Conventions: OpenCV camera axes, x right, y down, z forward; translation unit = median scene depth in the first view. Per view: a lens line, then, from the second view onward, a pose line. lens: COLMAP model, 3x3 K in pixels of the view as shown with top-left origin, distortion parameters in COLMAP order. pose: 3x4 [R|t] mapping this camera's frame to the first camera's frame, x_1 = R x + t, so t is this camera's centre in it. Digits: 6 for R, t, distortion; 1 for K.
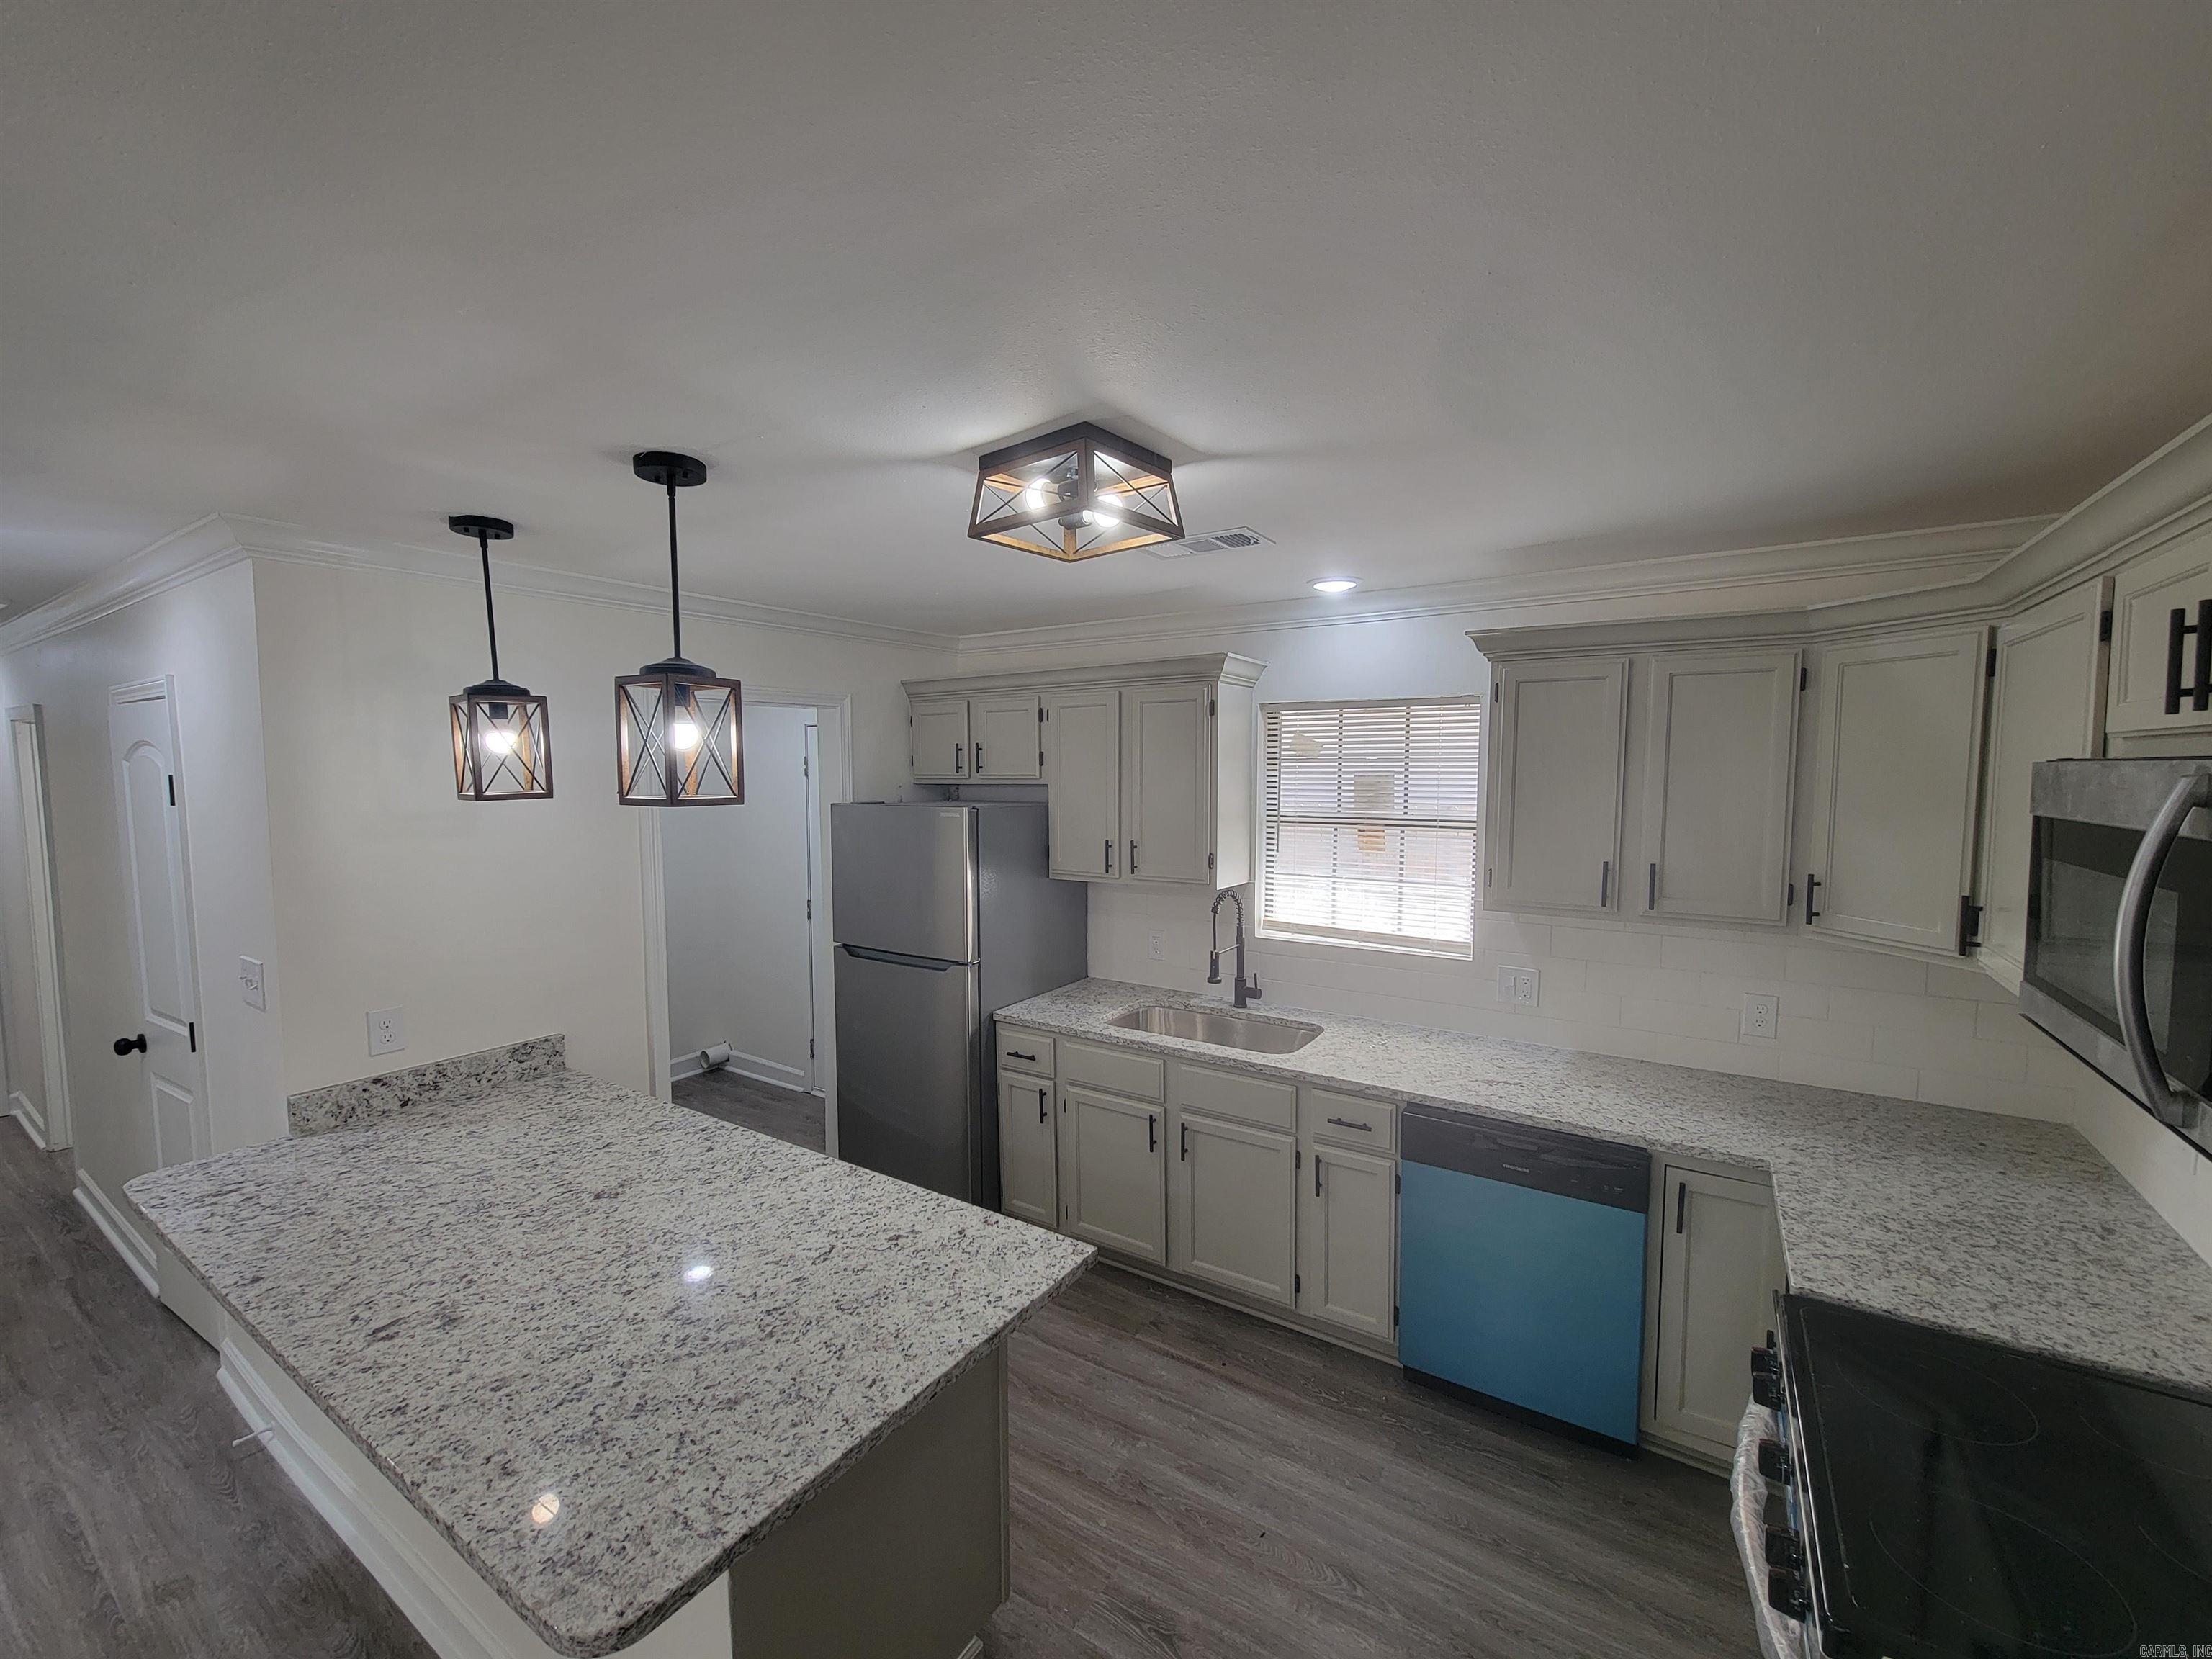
lens RADIAL K [[900.2, 0, 1101.9], [0, 900.2, 828.7], [0, 0, 1]] dist [0.001605, -0.002922]
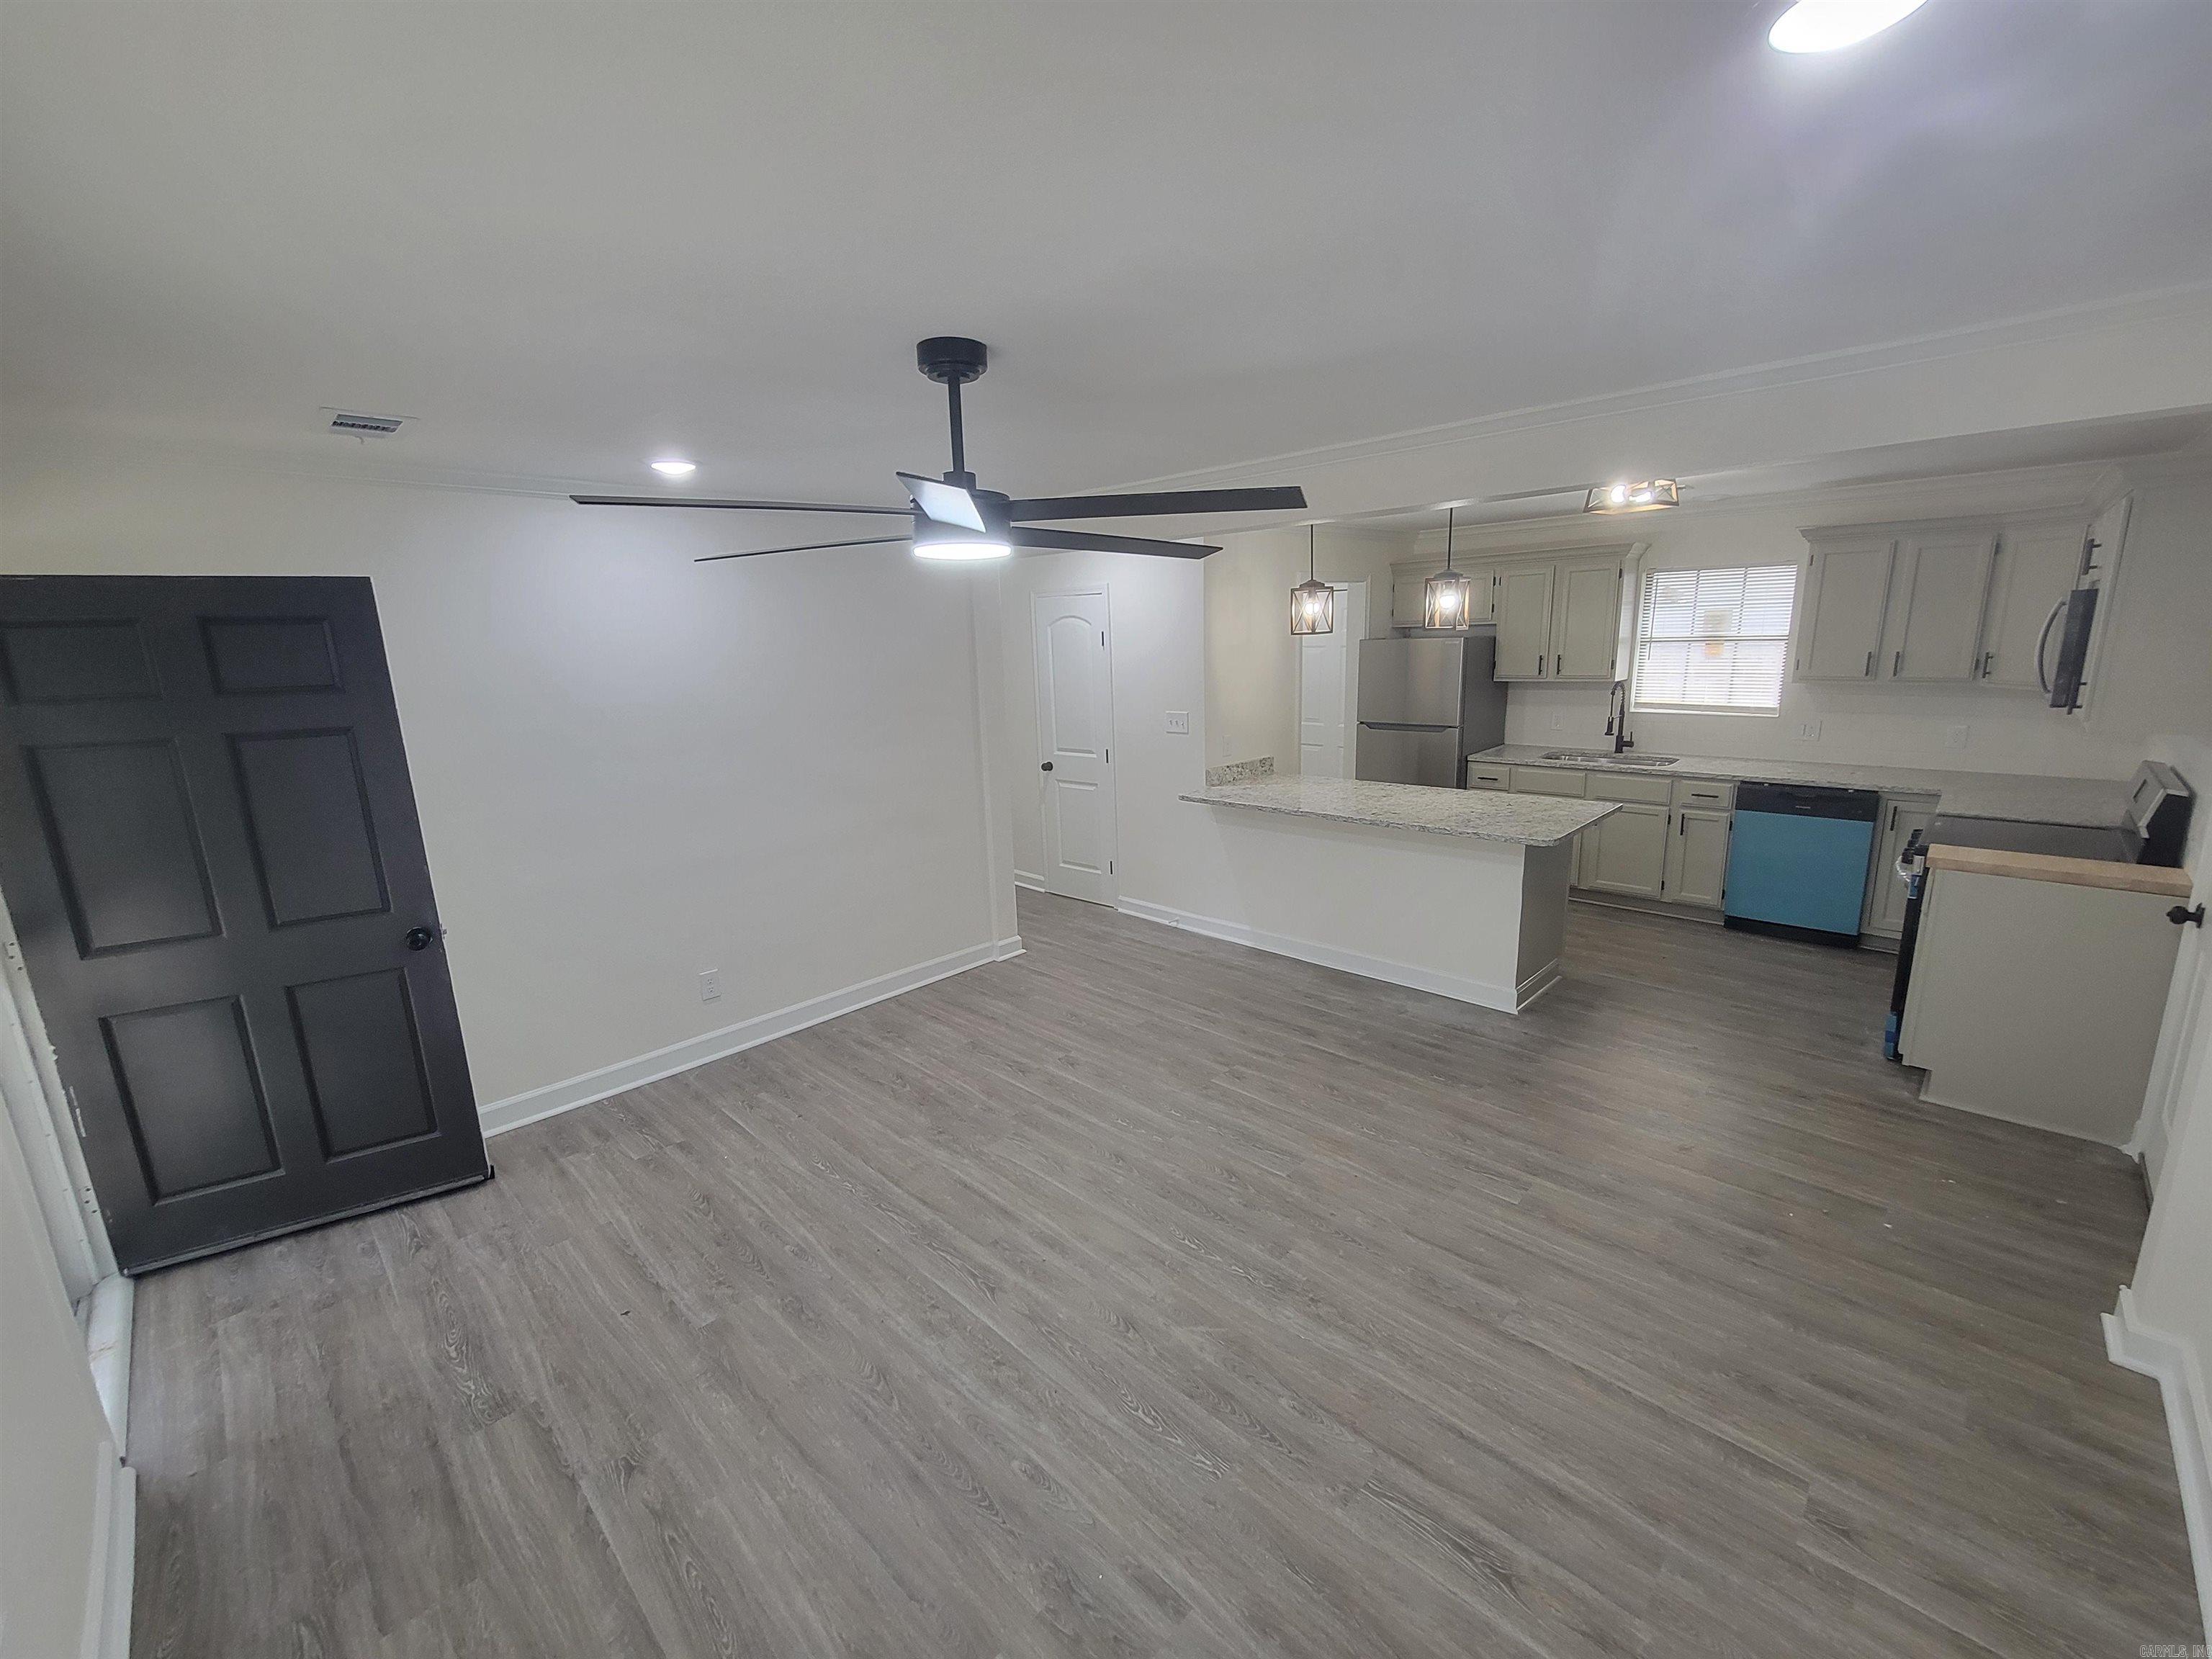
lens RADIAL K [[900.2, 0, 1101.9], [0, 900.2, 828.7], [0, 0, 1]] dist [0.001605, -0.002922]
pose [[0.979840, 0.010973, -0.199481, -0.618040], [0.020257, 0.987887, 0.153844, 0.076470], [0.198753, -0.154784, 0.967750, -1.160290]]
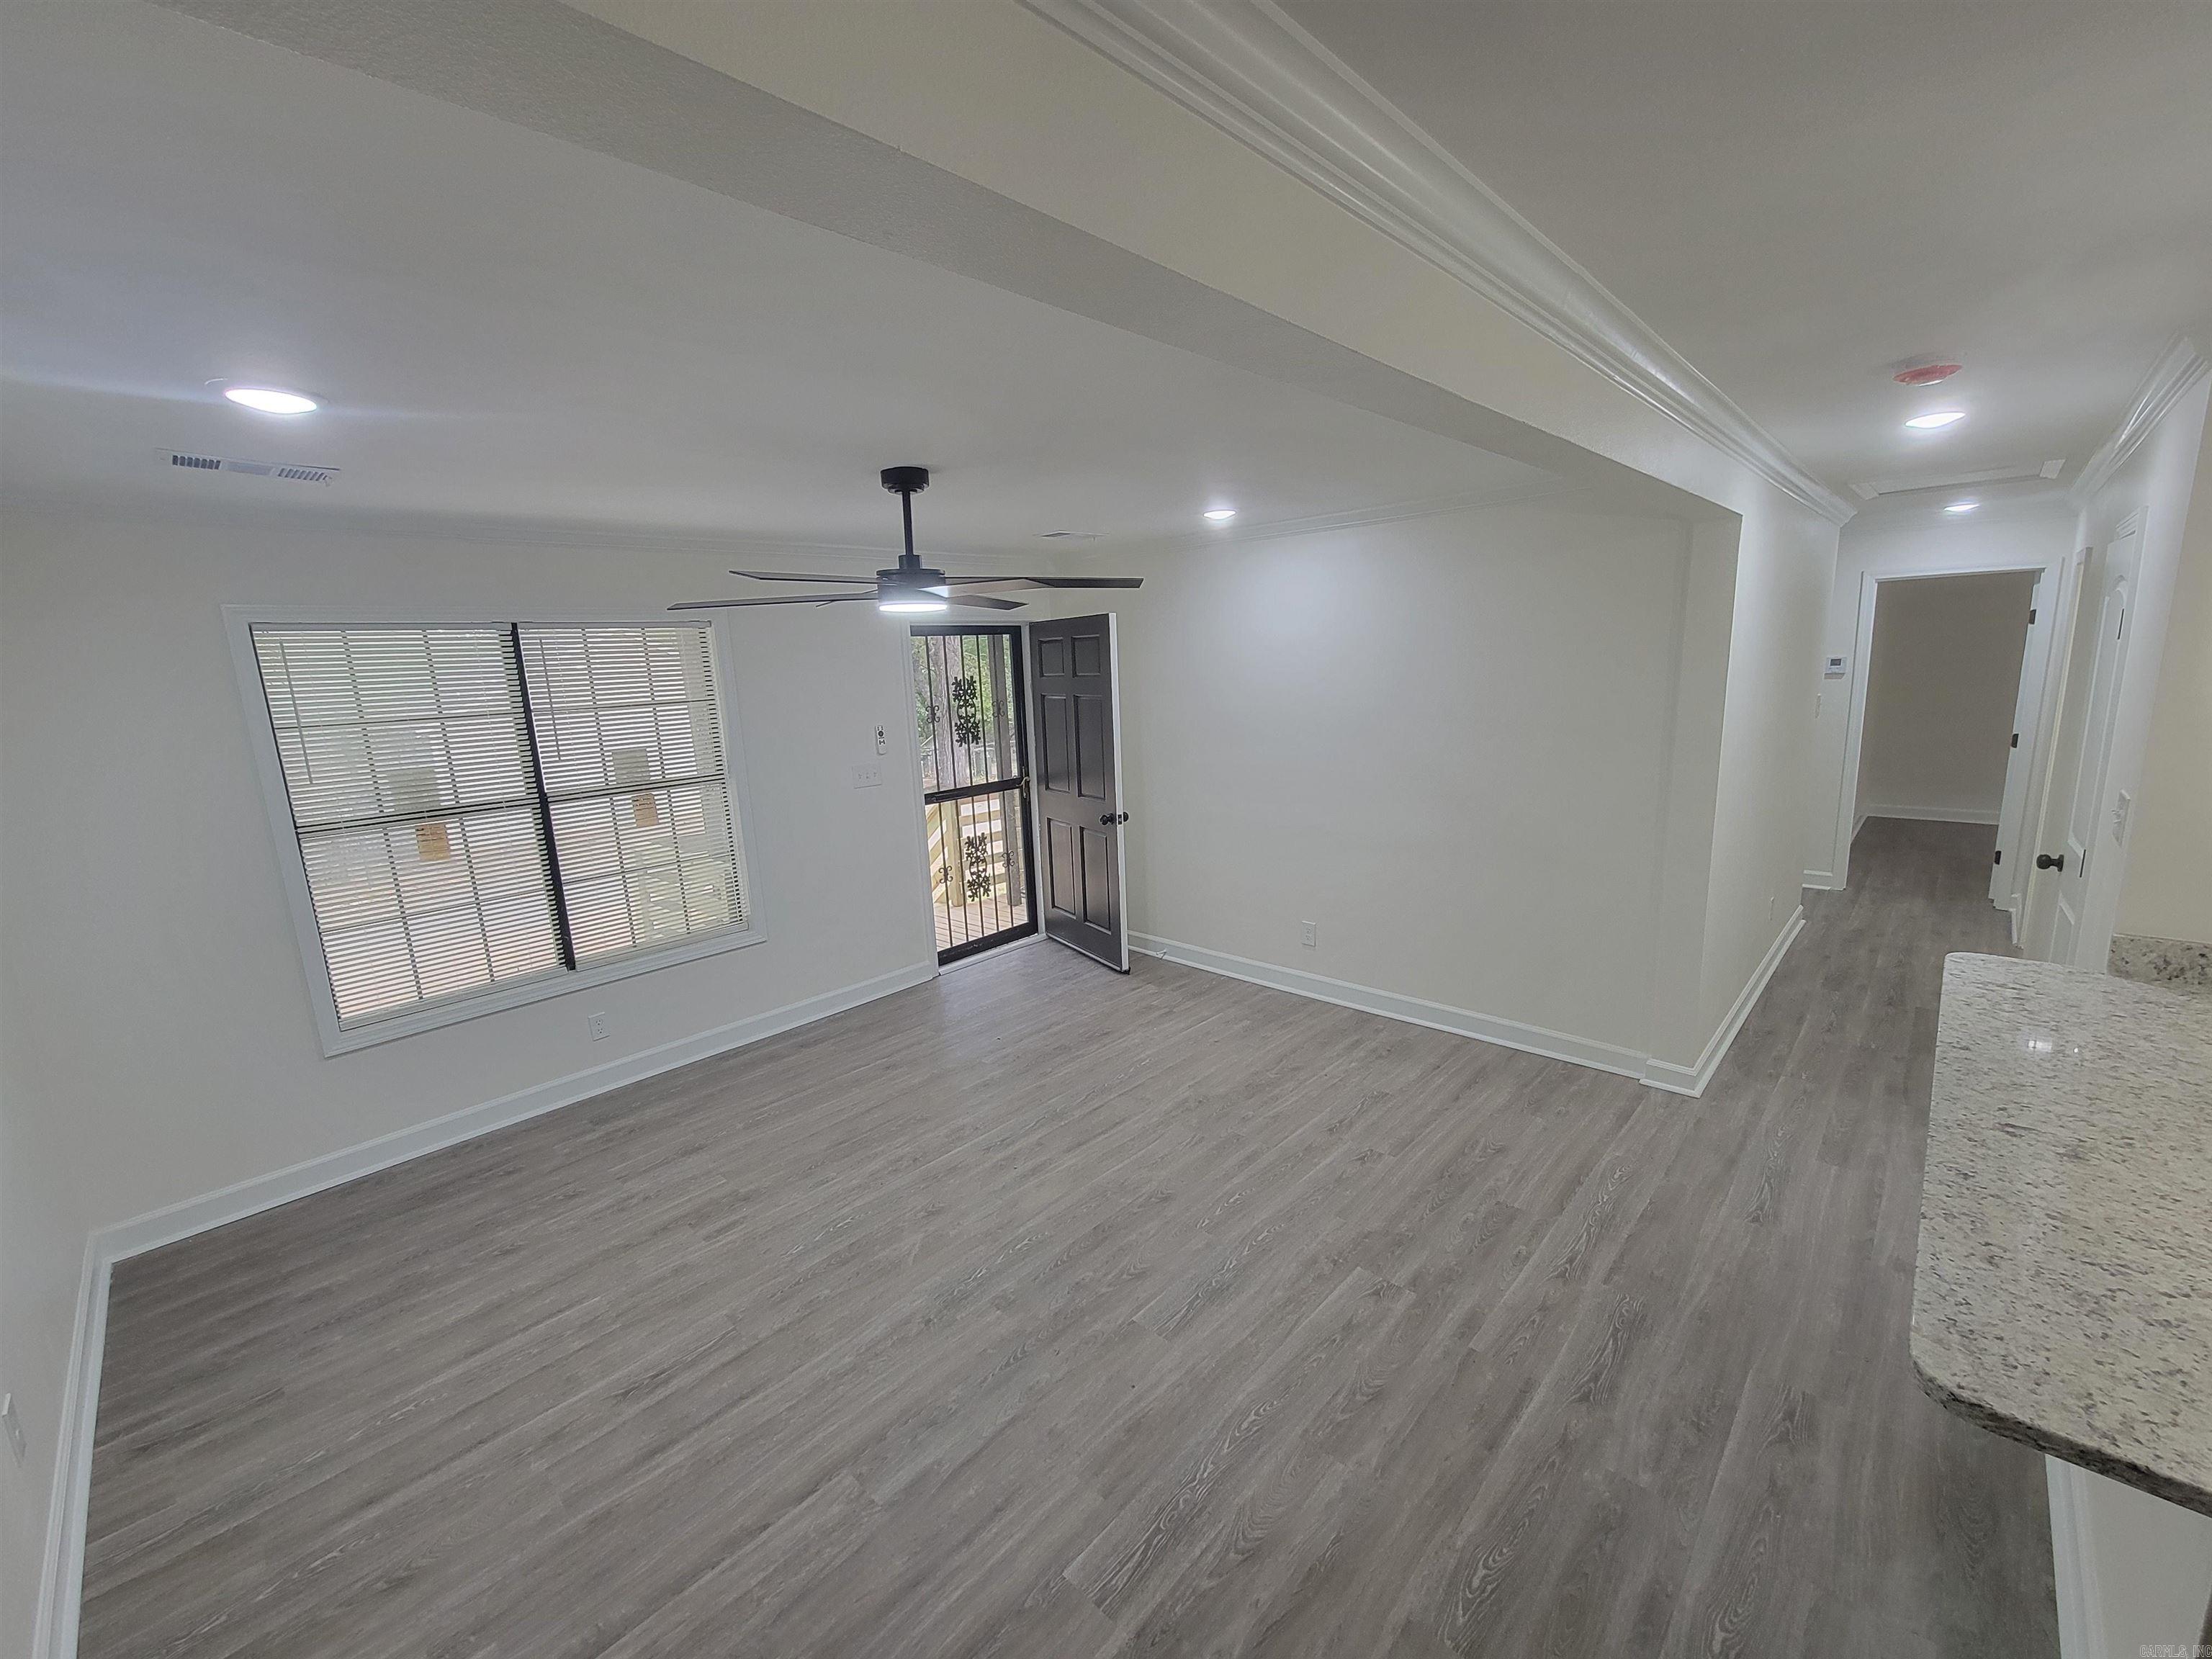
lens RADIAL K [[900.2, 0, 1101.9], [0, 900.2, 828.7], [0, 0, 1]] dist [0.001605, -0.002922]
pose [[-0.179483, 0.190656, -0.965109, 0.216211], [-0.016905, 0.980298, 0.196800, 0.003996], [0.983616, 0.051637, -0.172724, 0.047147]]
